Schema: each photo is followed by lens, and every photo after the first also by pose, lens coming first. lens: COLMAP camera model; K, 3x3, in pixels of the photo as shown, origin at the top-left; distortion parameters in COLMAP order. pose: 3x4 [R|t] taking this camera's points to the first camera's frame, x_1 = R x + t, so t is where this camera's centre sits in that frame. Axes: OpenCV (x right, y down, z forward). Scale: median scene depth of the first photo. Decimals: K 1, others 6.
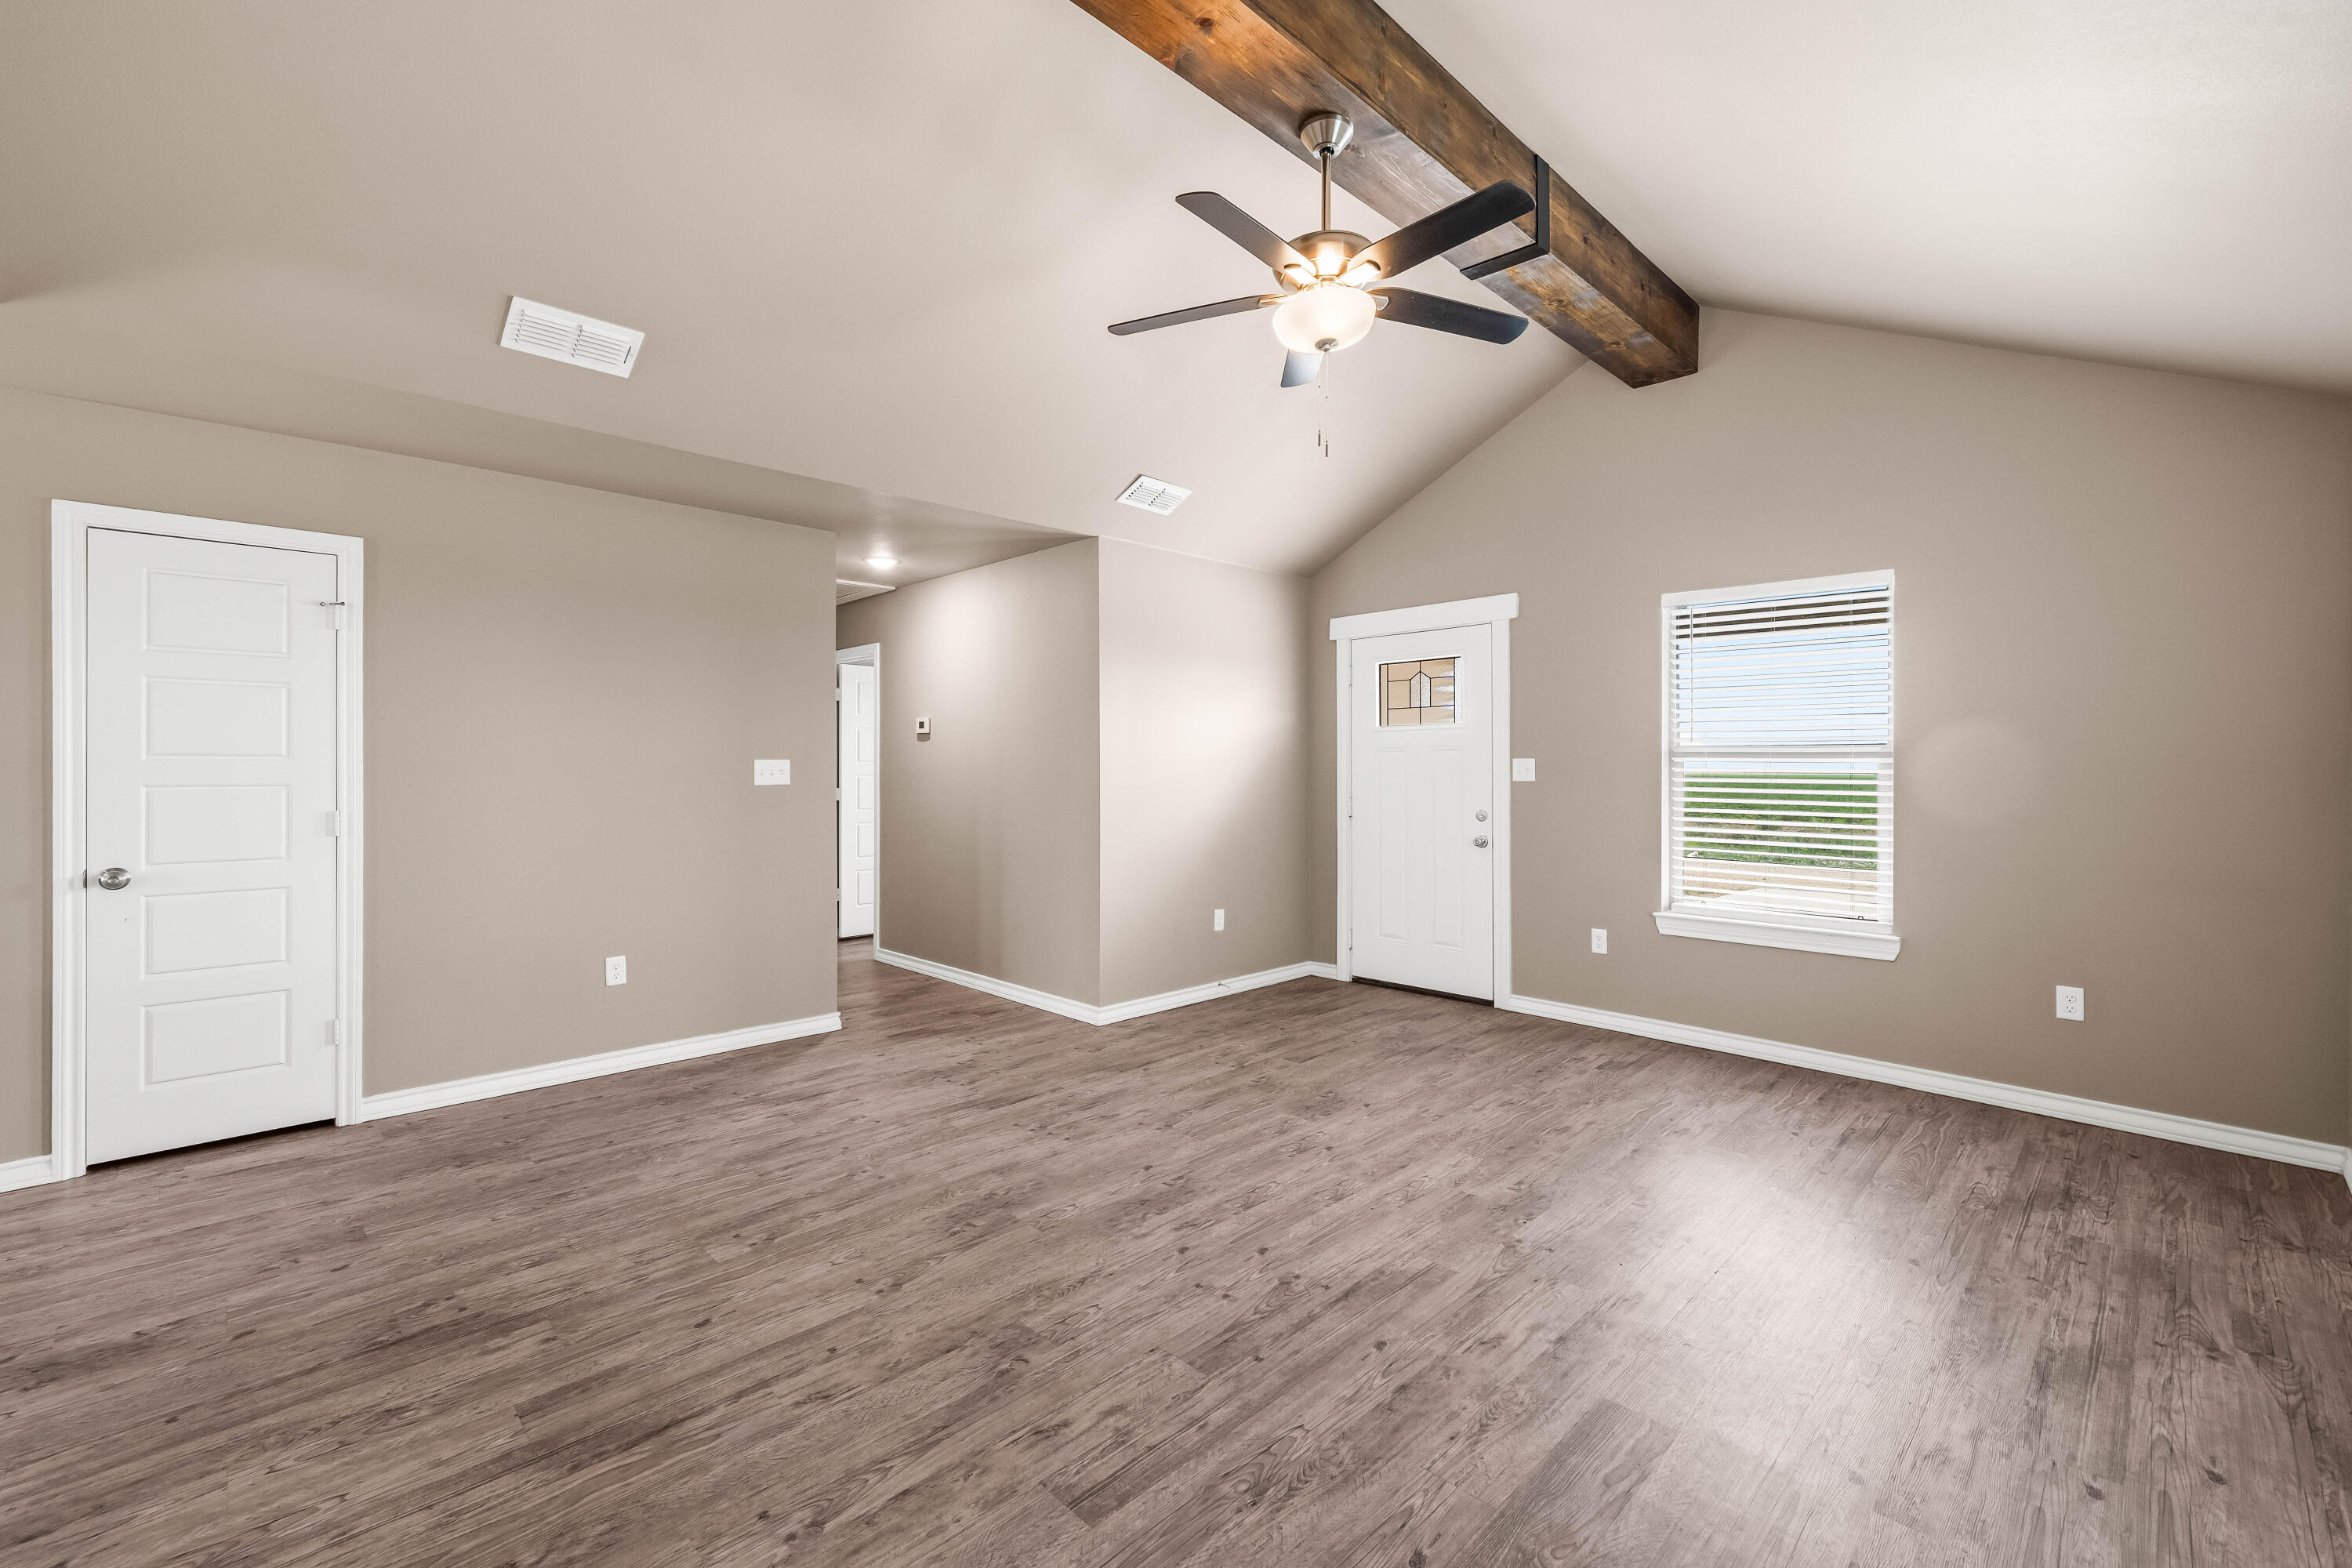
lens RADIAL K [[990.1, 0, 1168.0], [0, 990.1, 777.5], [0, 0, 1]] dist [0.002542, -0.000173]
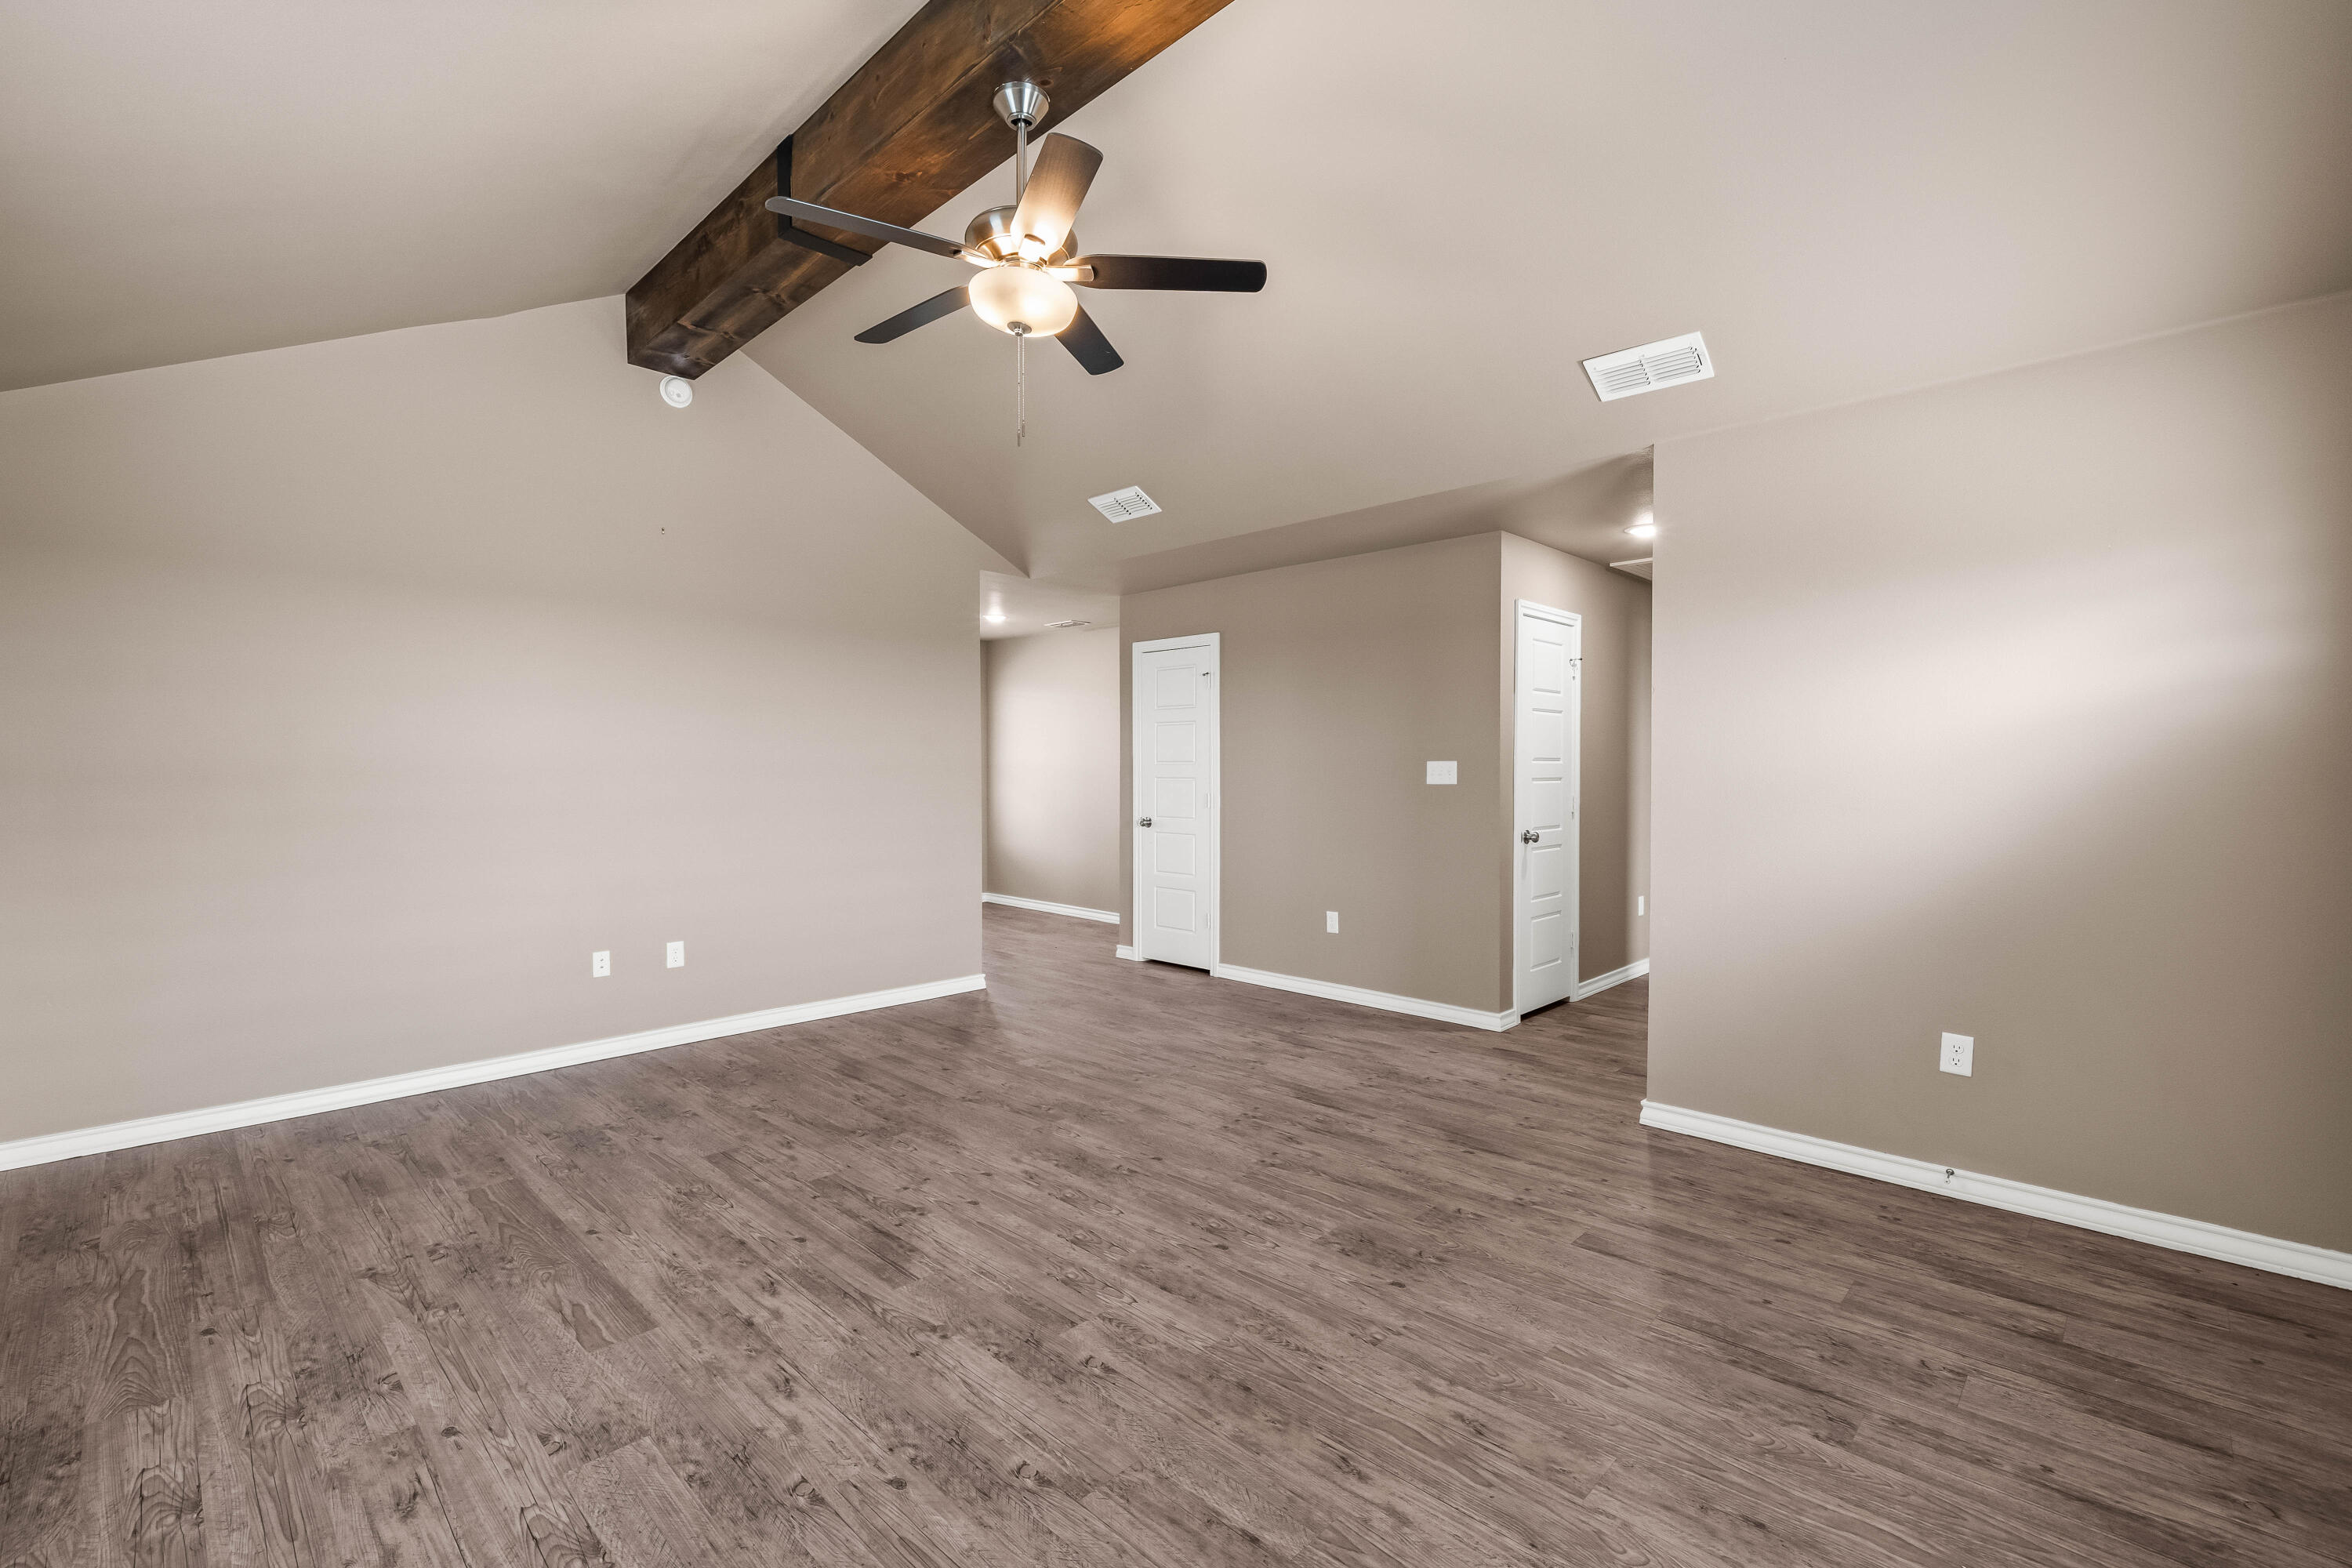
lens RADIAL K [[990.1, 0, 1166.7], [0, 990.1, 792.0], [0, 0, 1]] dist [0.002542, -0.000173]
pose [[0.029937, 0.022345, -0.999302, 1.032453], [-0.008615, 0.999719, 0.022096, -0.008649], [0.999515, 0.007947, 0.030121, 1.011726]]
